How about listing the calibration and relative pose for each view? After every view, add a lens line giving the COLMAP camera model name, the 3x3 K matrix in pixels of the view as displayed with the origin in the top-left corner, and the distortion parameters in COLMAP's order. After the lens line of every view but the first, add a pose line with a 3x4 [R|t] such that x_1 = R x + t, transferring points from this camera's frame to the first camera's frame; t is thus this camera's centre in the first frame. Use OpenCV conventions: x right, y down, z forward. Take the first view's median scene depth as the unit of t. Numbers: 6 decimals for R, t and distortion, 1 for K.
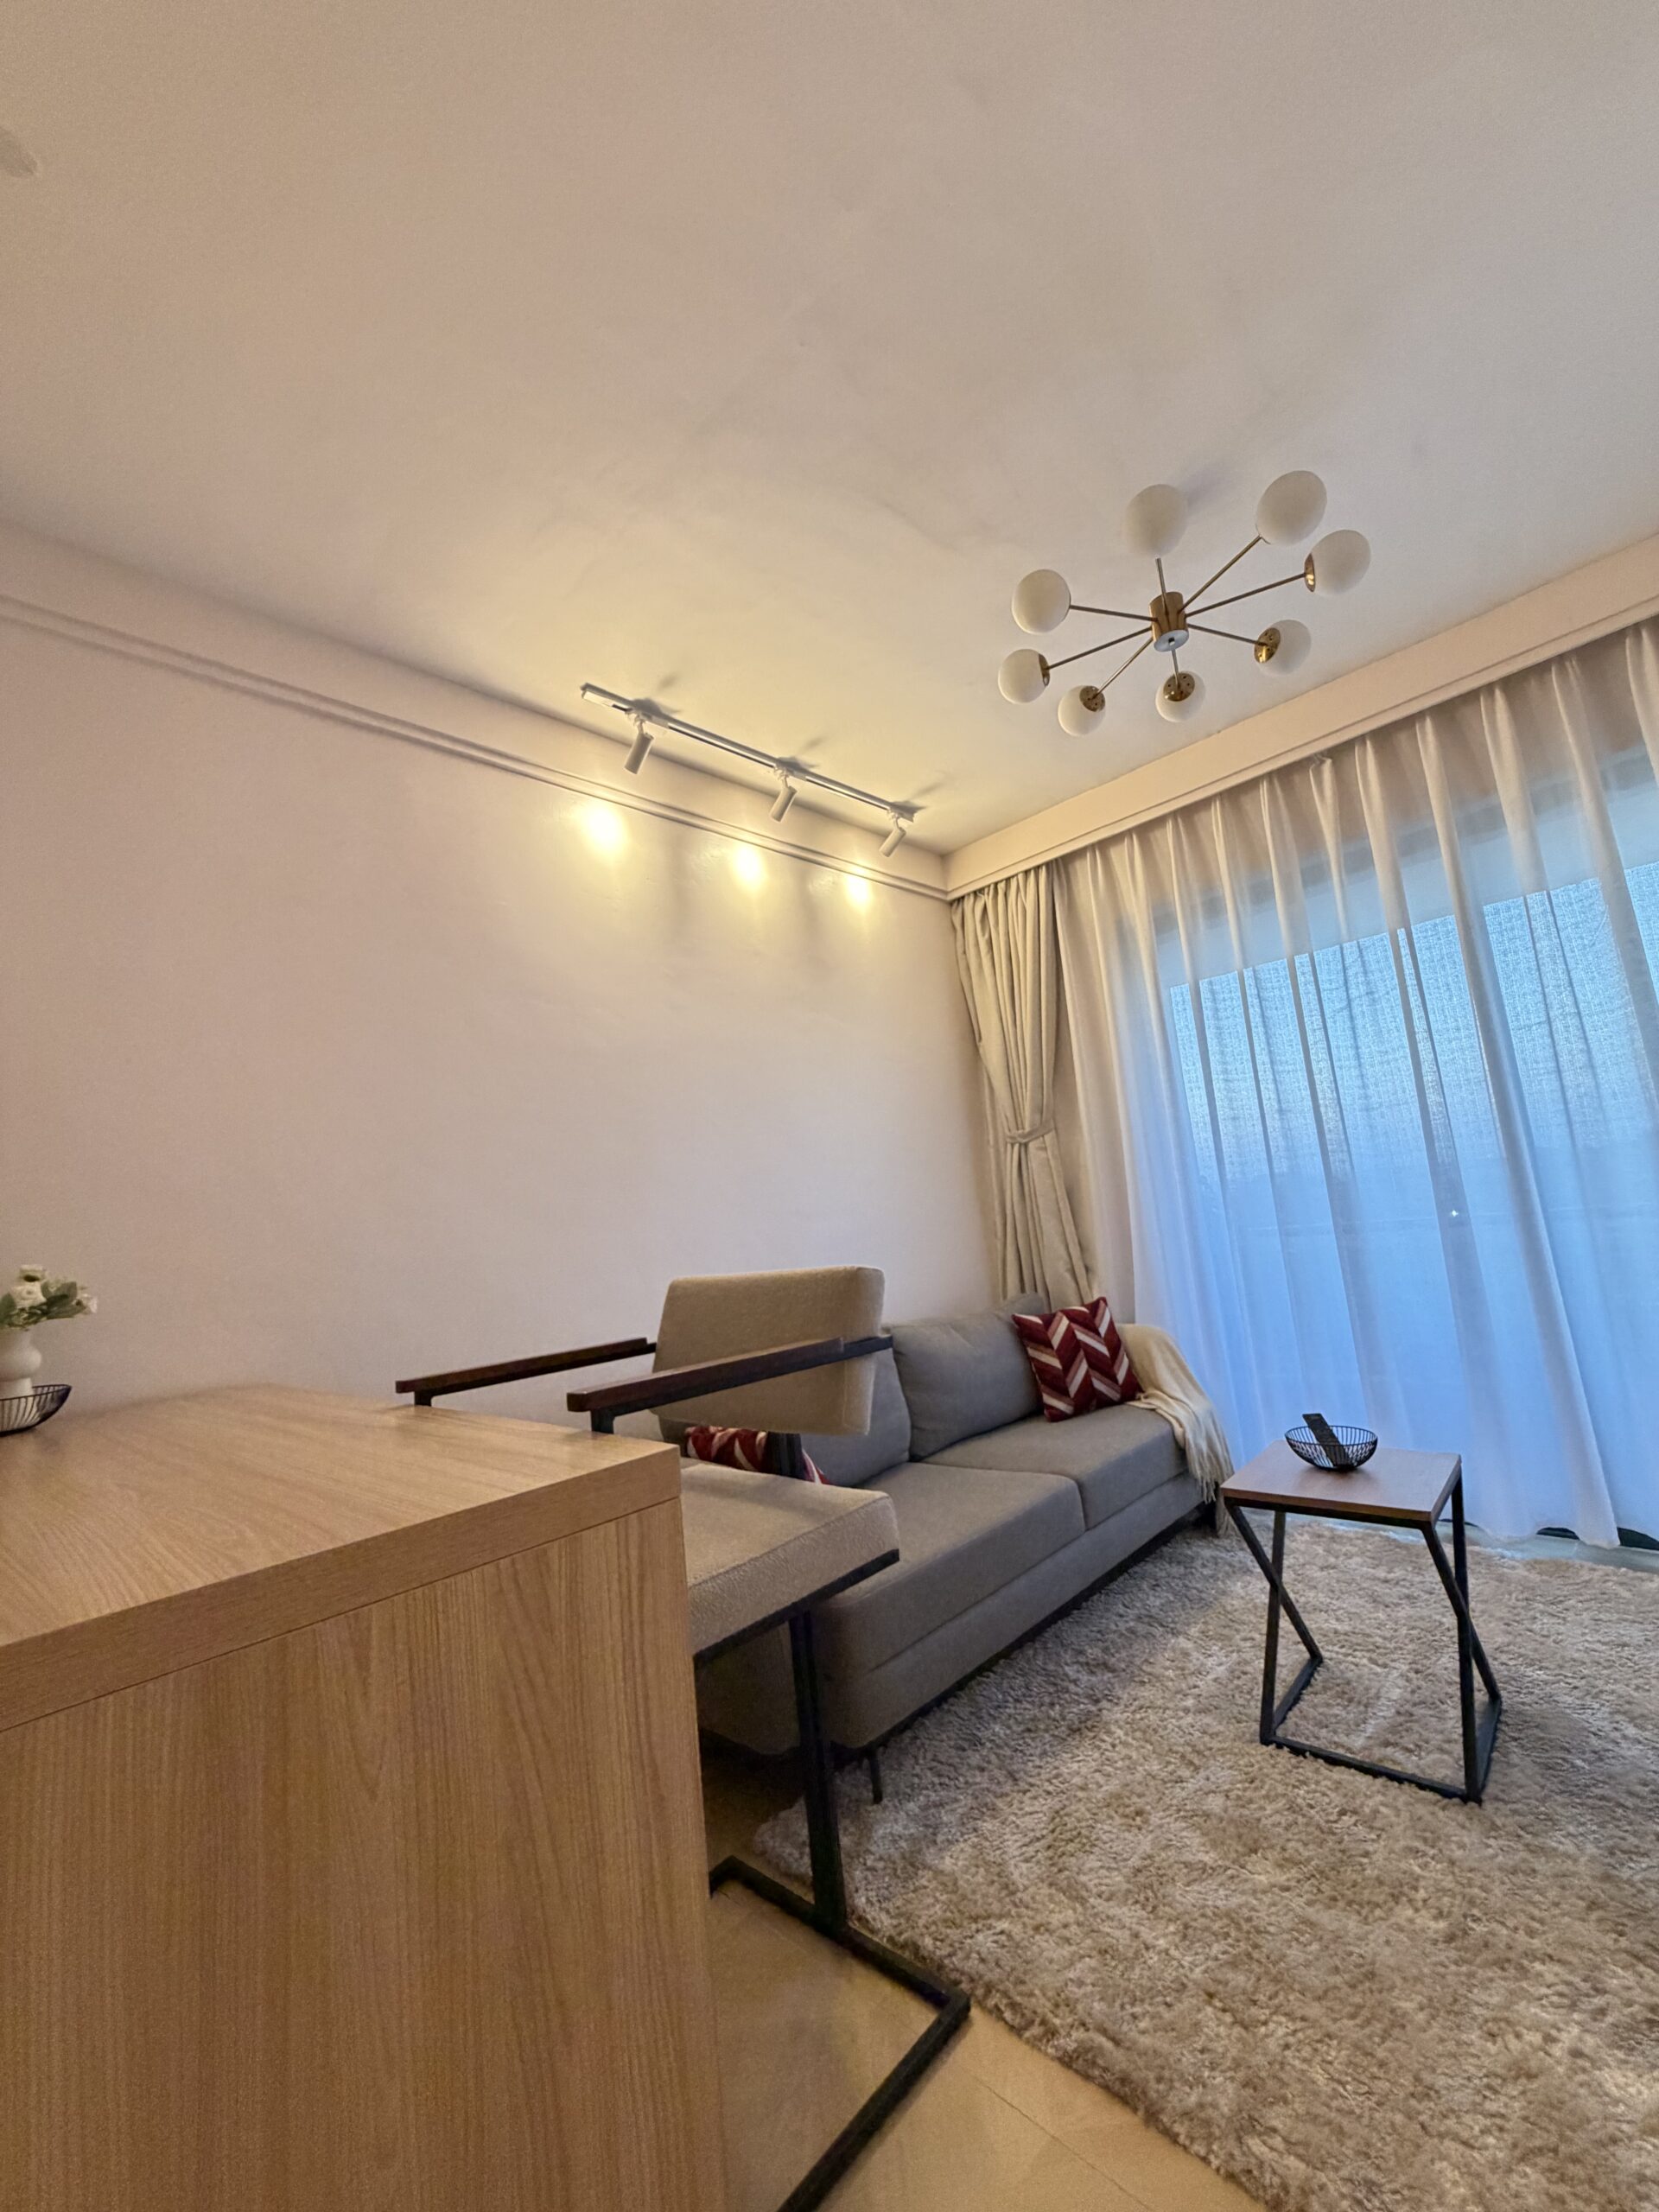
lens RADIAL K [[882.9, 0, 831.5], [0, 882.9, 1093.1], [0, 0, 1]] dist [-0.000464, 0.000029]
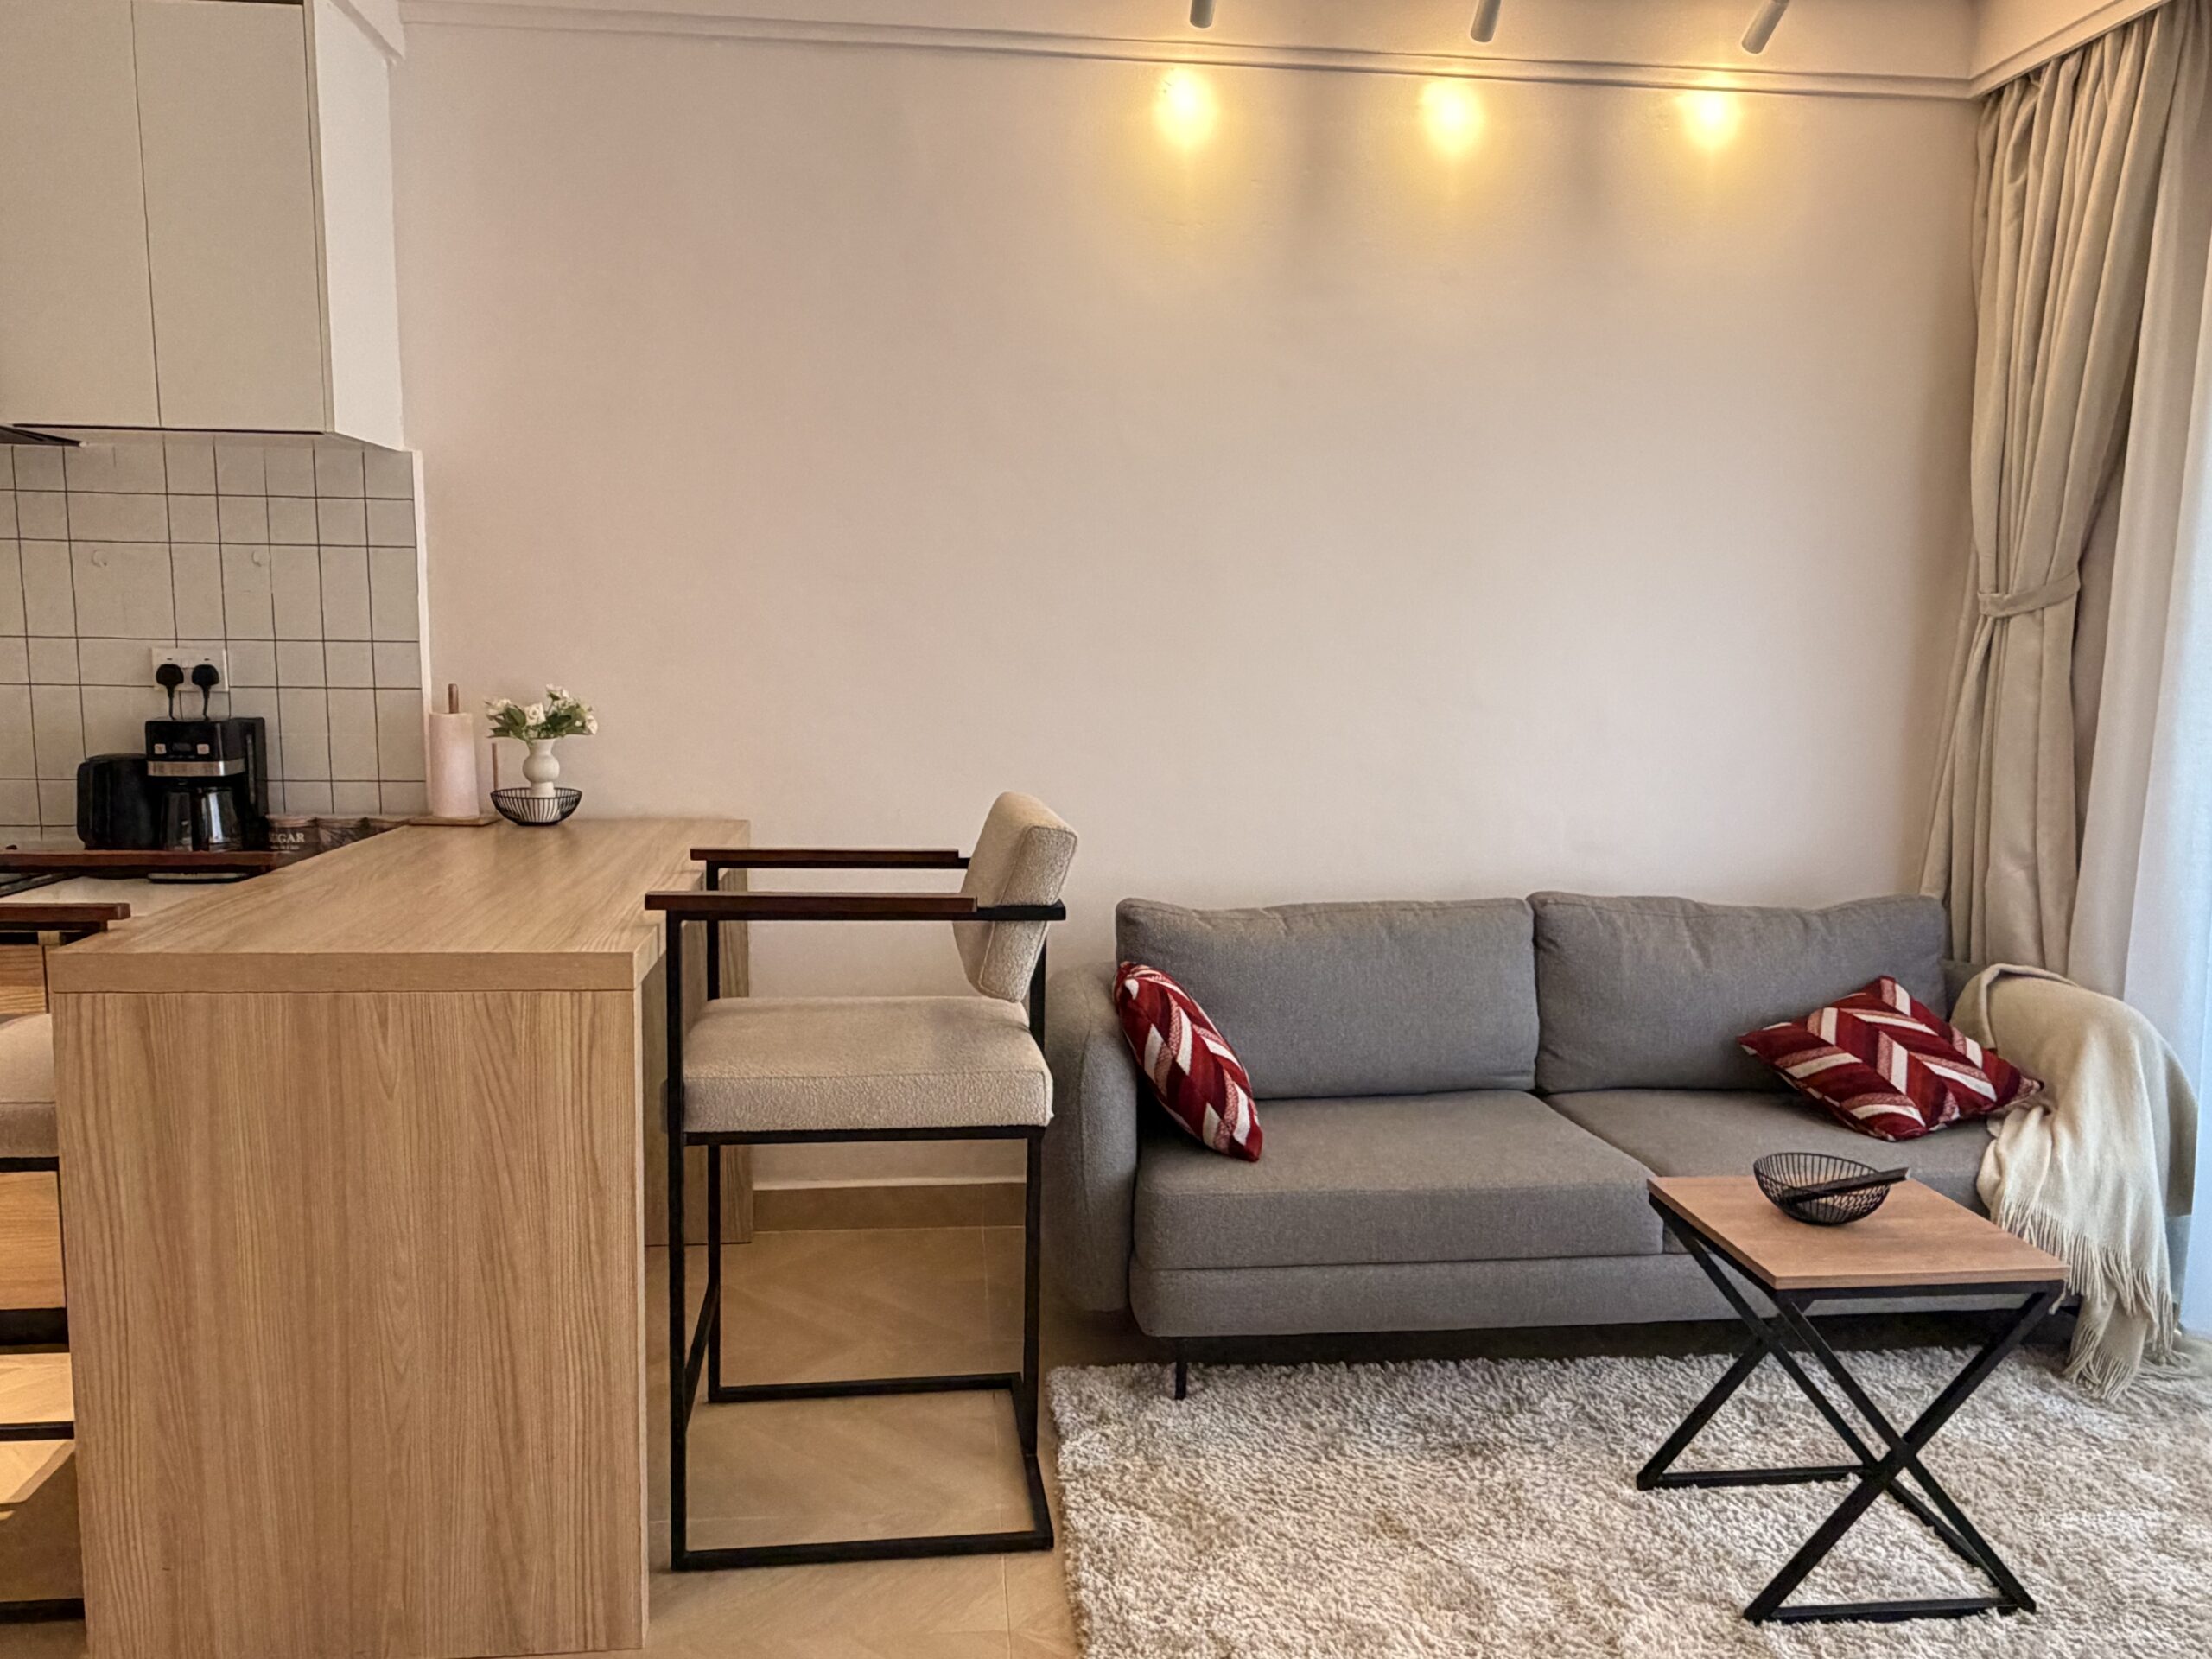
lens RADIAL K [[1552.0, 0, 1102.8], [0, 1552.0, 829.0], [0, 0, 1]] dist [-0.000012, -0.000075]
pose [[0.772751, 0.187628, -0.606343, 0.885803], [0.001677, 0.954701, 0.297563, -0.221788], [0.634707, -0.230959, 0.737431, -0.072410]]
